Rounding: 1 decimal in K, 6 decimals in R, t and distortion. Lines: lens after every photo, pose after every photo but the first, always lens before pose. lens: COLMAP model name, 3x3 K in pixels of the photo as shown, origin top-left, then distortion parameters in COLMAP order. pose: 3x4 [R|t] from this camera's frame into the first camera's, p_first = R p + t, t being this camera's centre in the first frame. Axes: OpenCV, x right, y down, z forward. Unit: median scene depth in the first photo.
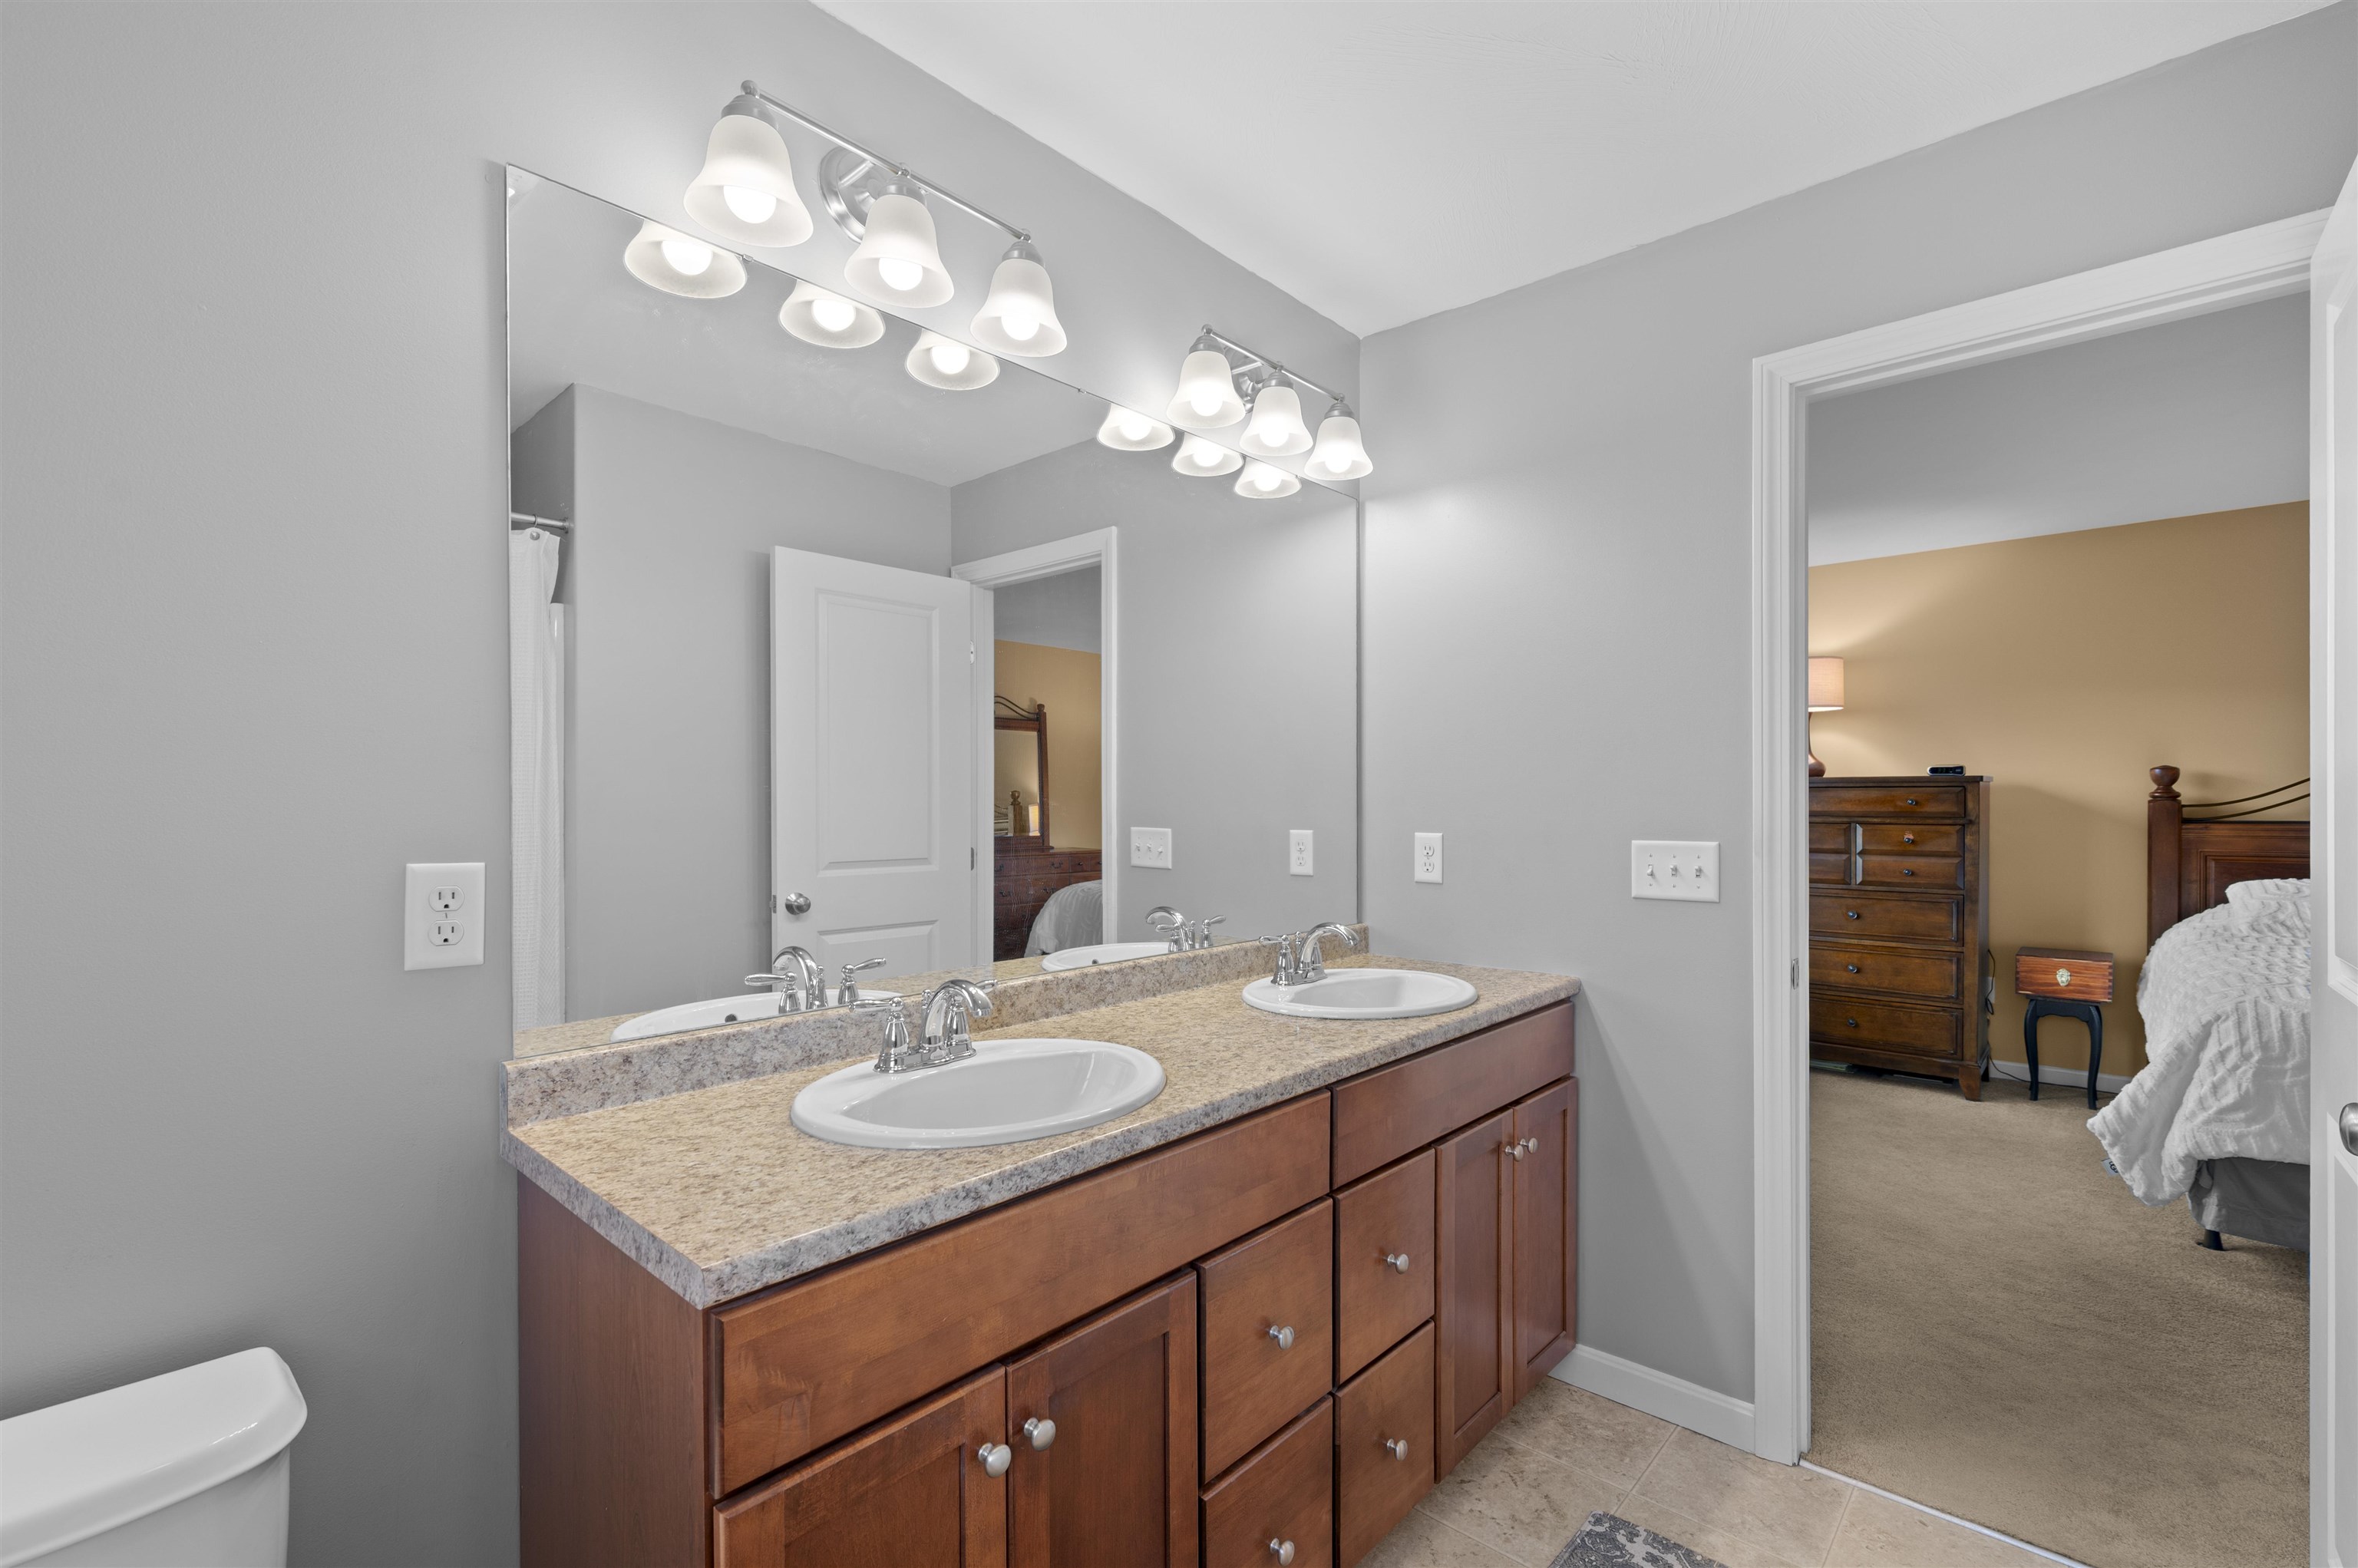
lens RADIAL K [[1028.6, 0, 1178.4], [0, 1028.6, 815.4], [0, 0, 1]] dist [-0.002021, 0.000044]
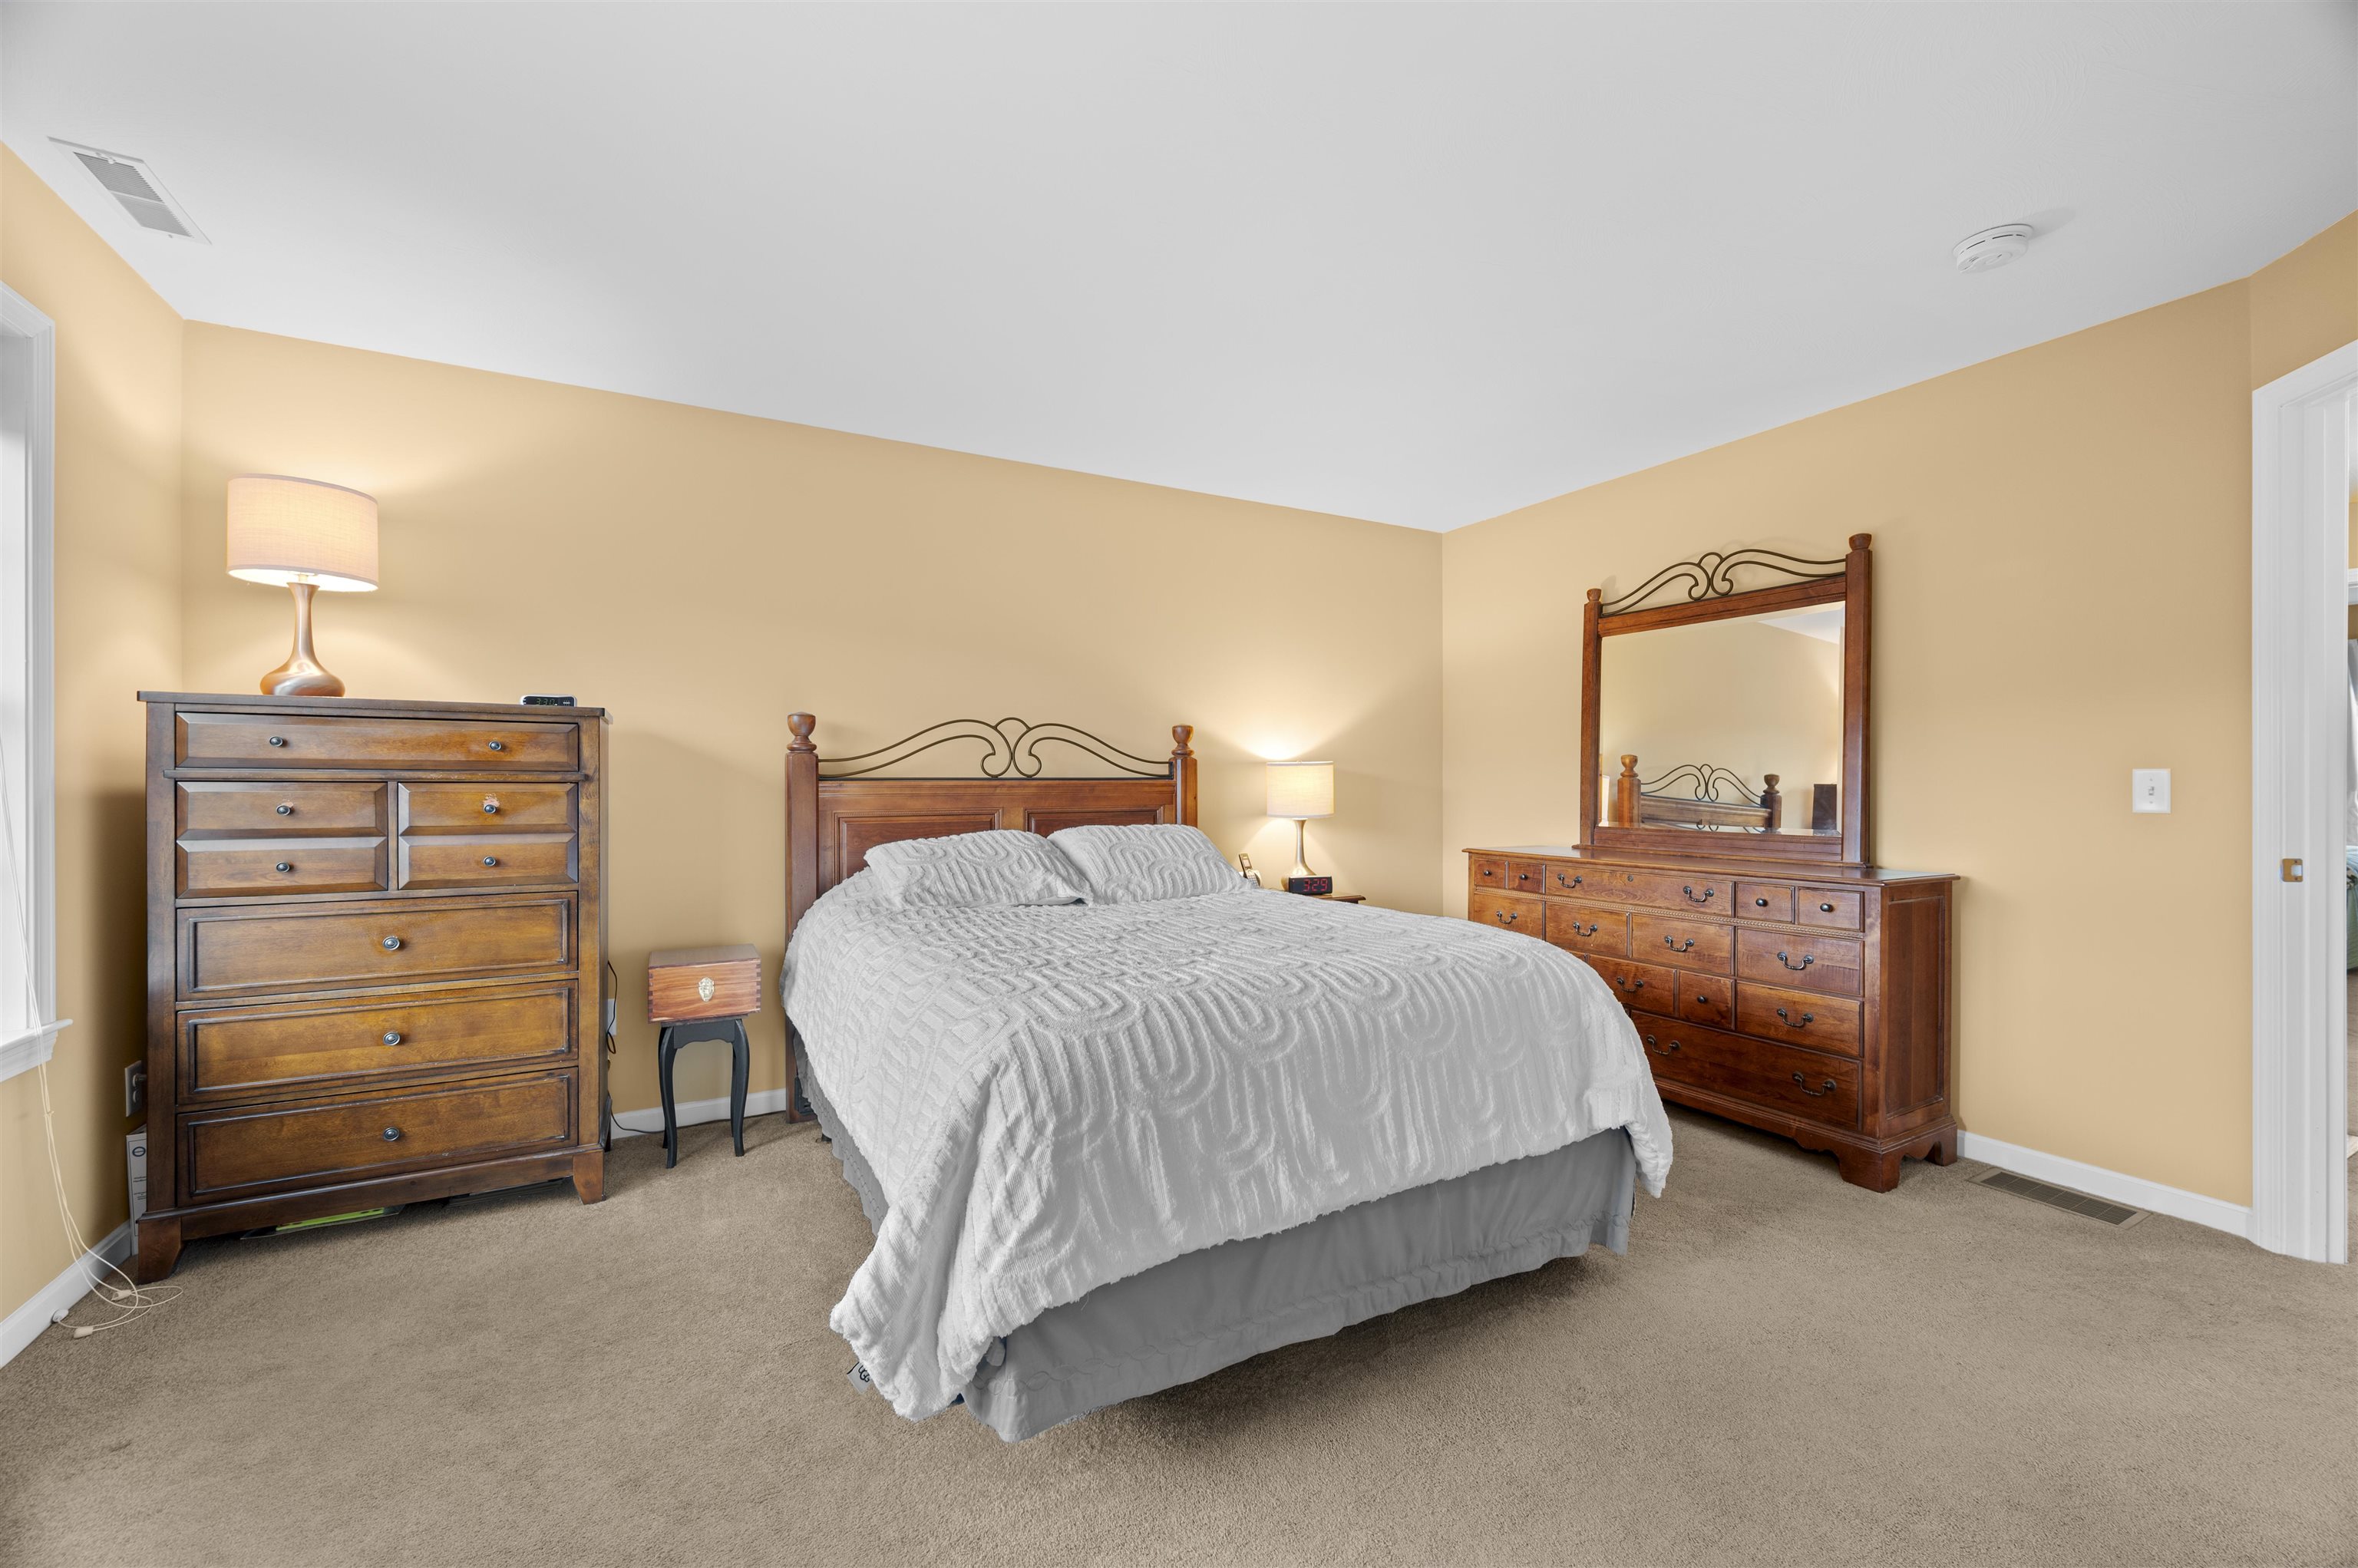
lens RADIAL K [[935.7, 0, 1187.0], [0, 935.7, 786.0], [0, 0, 1]] dist [0.000211, -0.000185]
pose [[0.314259, 0.003014, 0.949332, 0.334979], [0.011875, 0.999904, -0.007105, 0.021029], [-0.949263, 0.013506, 0.314193, 0.463630]]
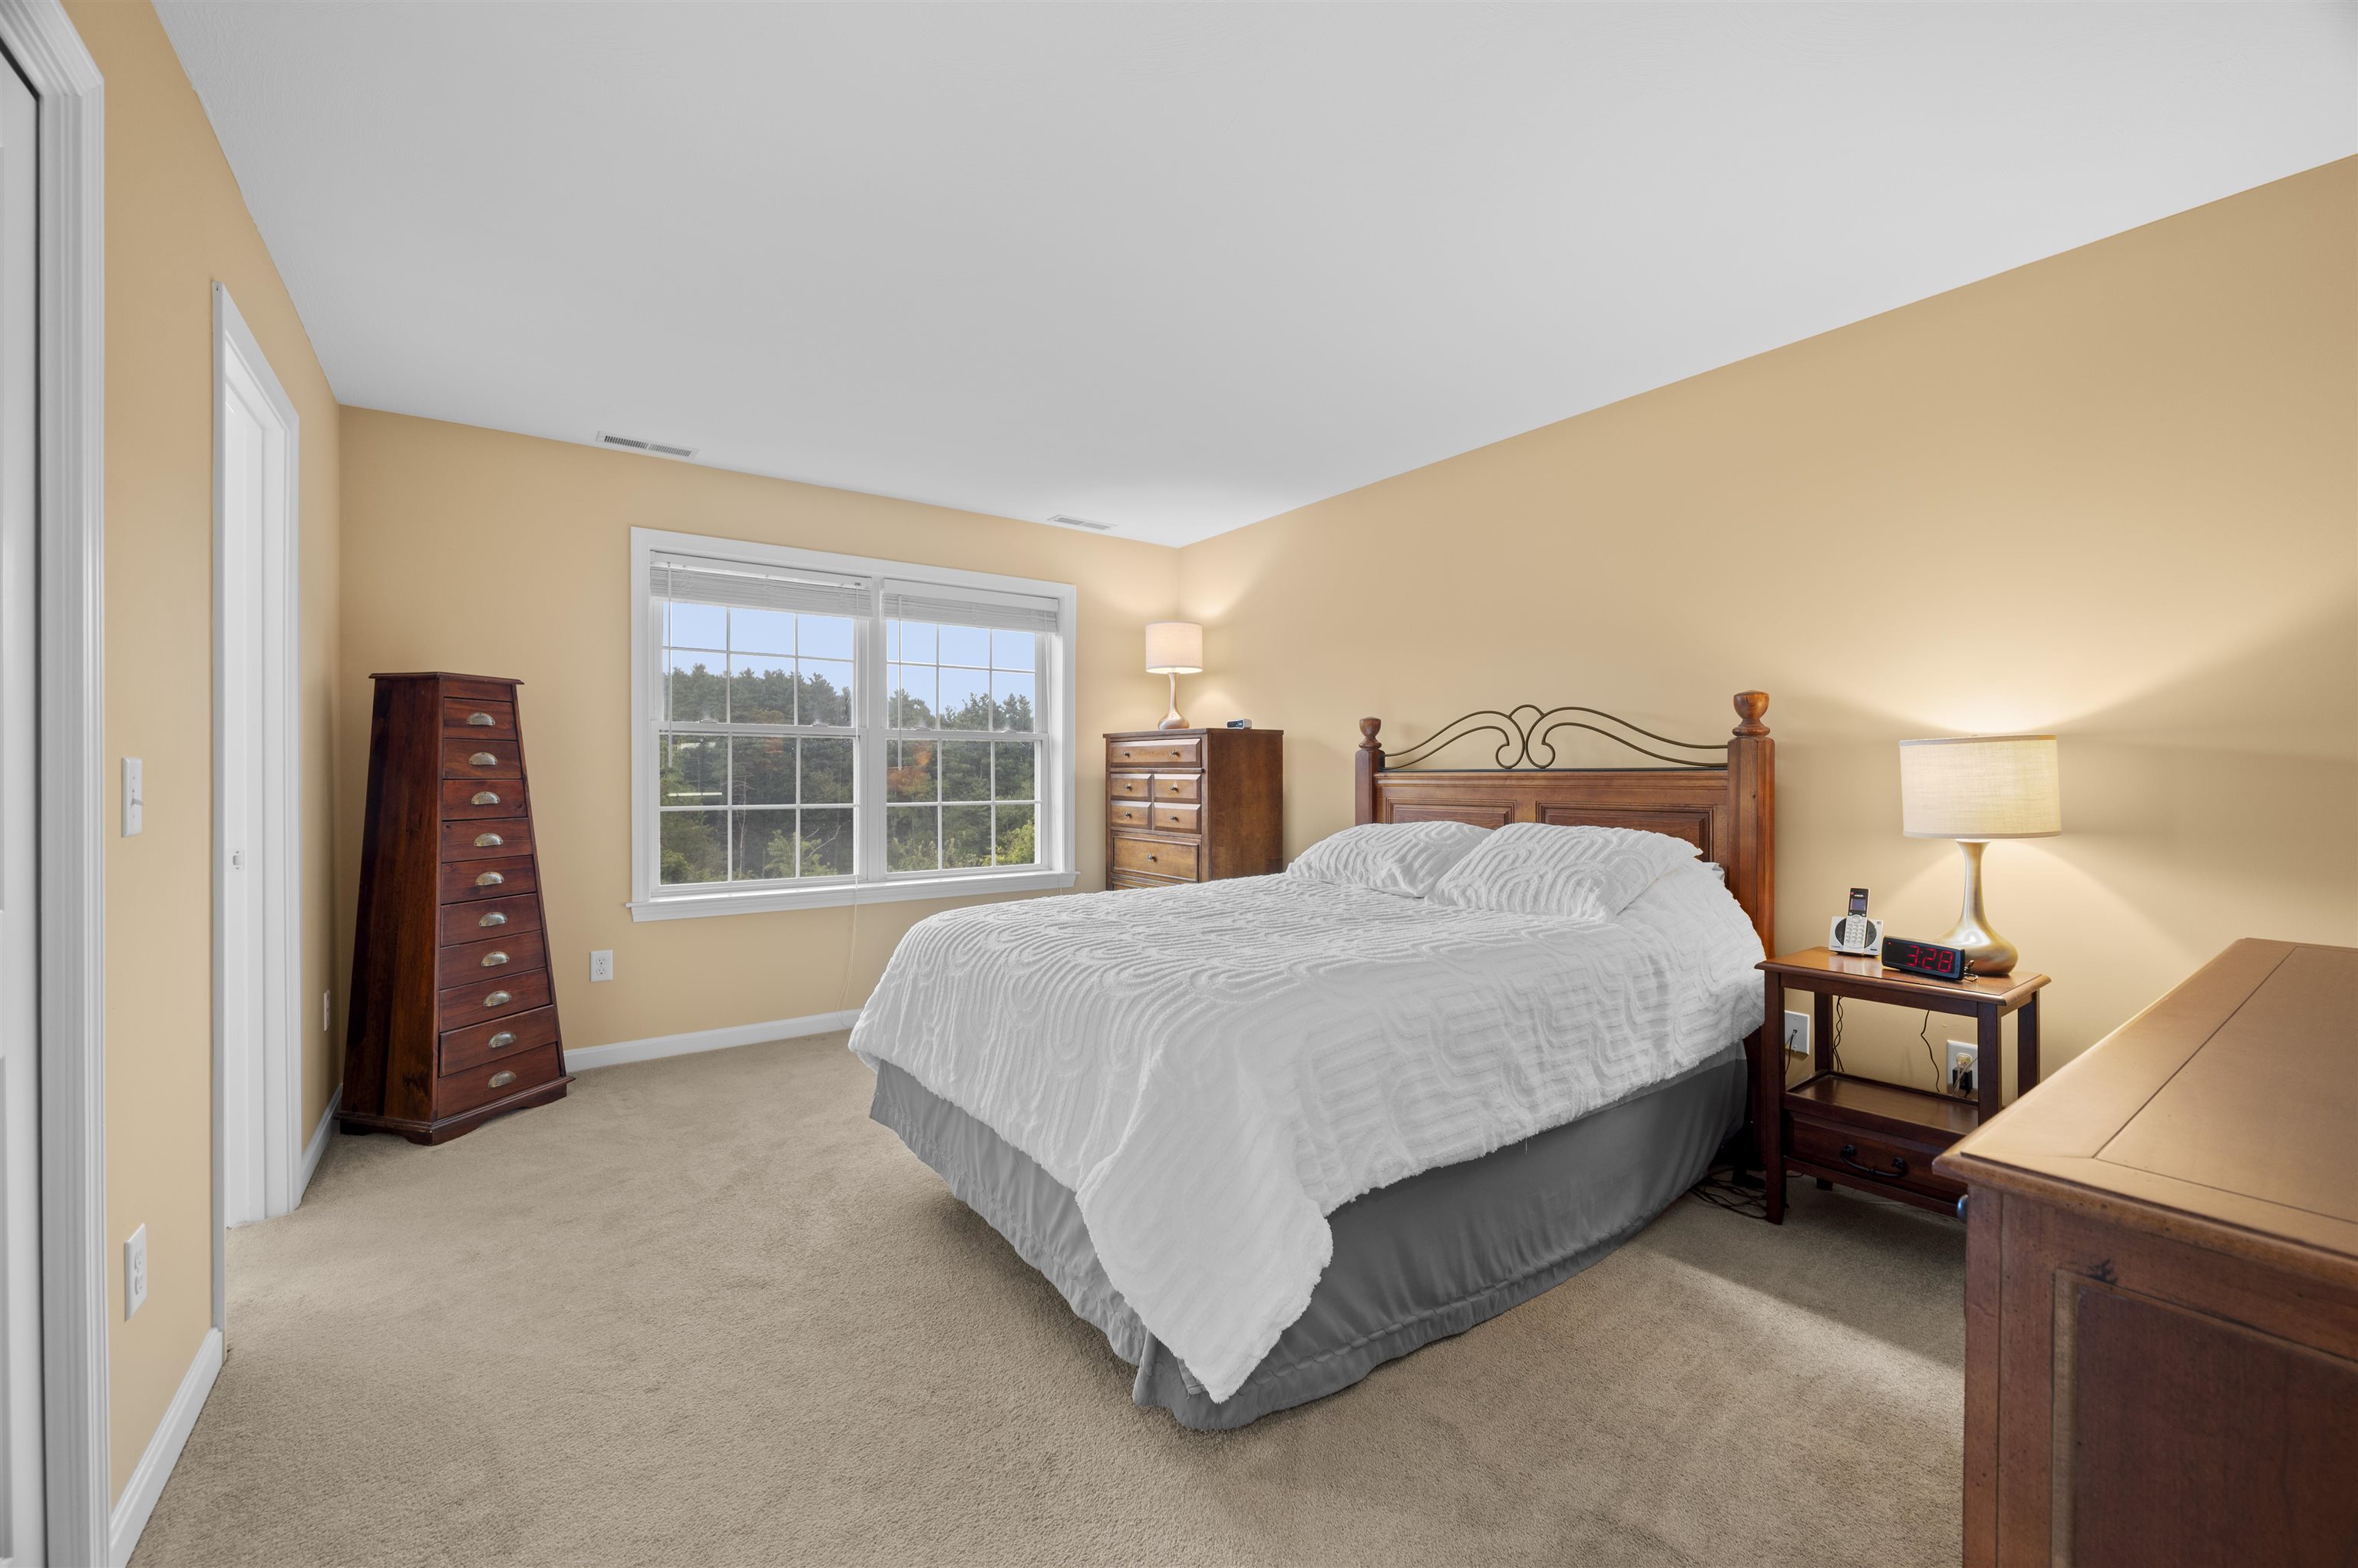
lens RADIAL K [[935.7, 0, 1187.0], [0, 935.7, 786.0], [0, 0, 1]] dist [0.000211, -0.000185]
pose [[0.980452, 0.010291, -0.196487, 0.966857], [-0.010407, 0.999946, 0.000444, 0.022651], [0.196481, 0.001609, 0.980506, 0.041981]]
